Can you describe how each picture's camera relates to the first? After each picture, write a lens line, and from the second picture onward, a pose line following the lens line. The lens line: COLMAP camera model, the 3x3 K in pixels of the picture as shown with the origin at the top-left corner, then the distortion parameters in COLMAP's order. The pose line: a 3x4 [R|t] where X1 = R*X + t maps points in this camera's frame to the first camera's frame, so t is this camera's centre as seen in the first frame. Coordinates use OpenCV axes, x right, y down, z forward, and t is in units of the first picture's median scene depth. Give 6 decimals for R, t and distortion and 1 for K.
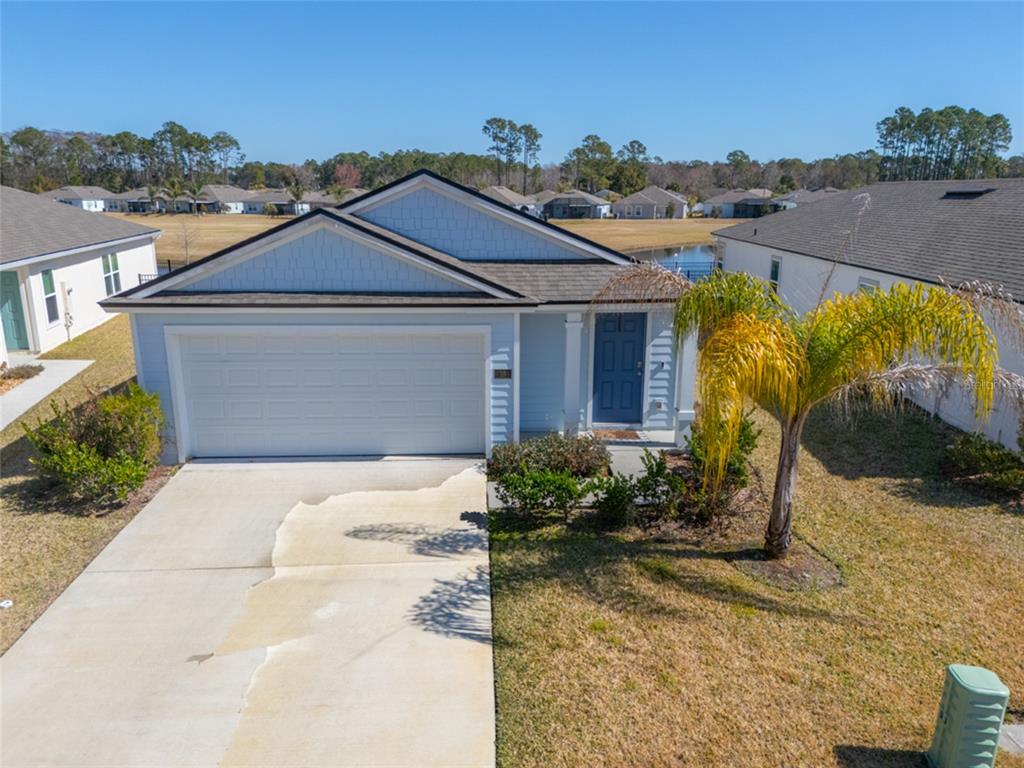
lens RADIAL K [[747.7, 0, 512.0], [0, 747.7, 384.0], [0, 0, 1]] dist [0.063561, -0.063359]
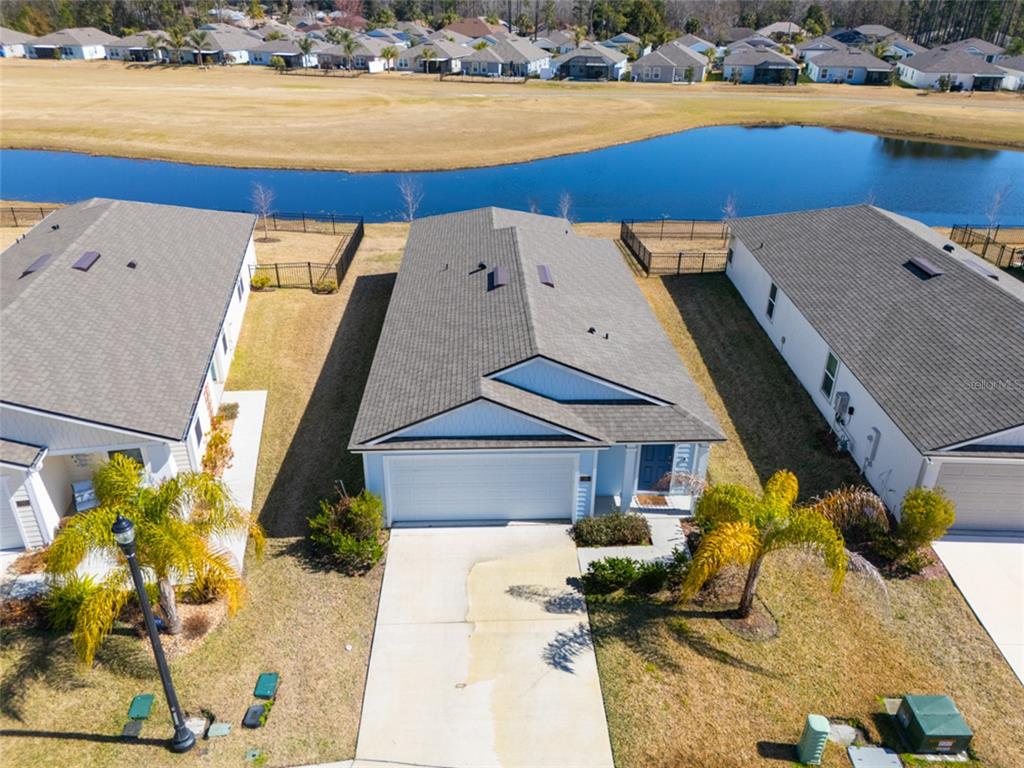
lens RADIAL K [[747.7, 0, 512.0], [0, 747.7, 384.0], [0, 0, 1]] dist [0.063561, -0.063359]
pose [[0.999954, 0.009619, -0.000085, -0.161057], [-0.009359, 0.974880, 0.222533, -0.531442], [0.002223, -0.222522, 0.974925, -0.490370]]
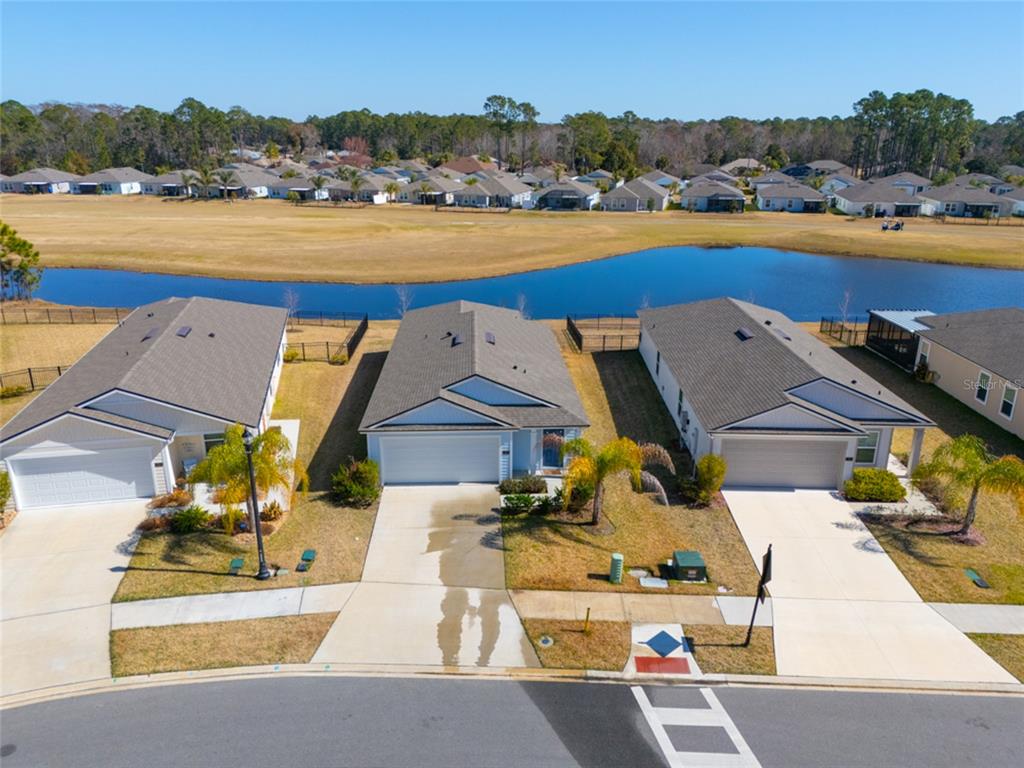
lens RADIAL K [[747.7, 0, 512.0], [0, 747.7, 384.0], [0, 0, 1]] dist [0.063561, -0.063359]
pose [[0.999993, 0.003260, 0.001851, 0.003238], [-0.003384, 0.997424, 0.071653, -0.405424], [-0.001613, -0.071659, 0.997428, -1.451708]]
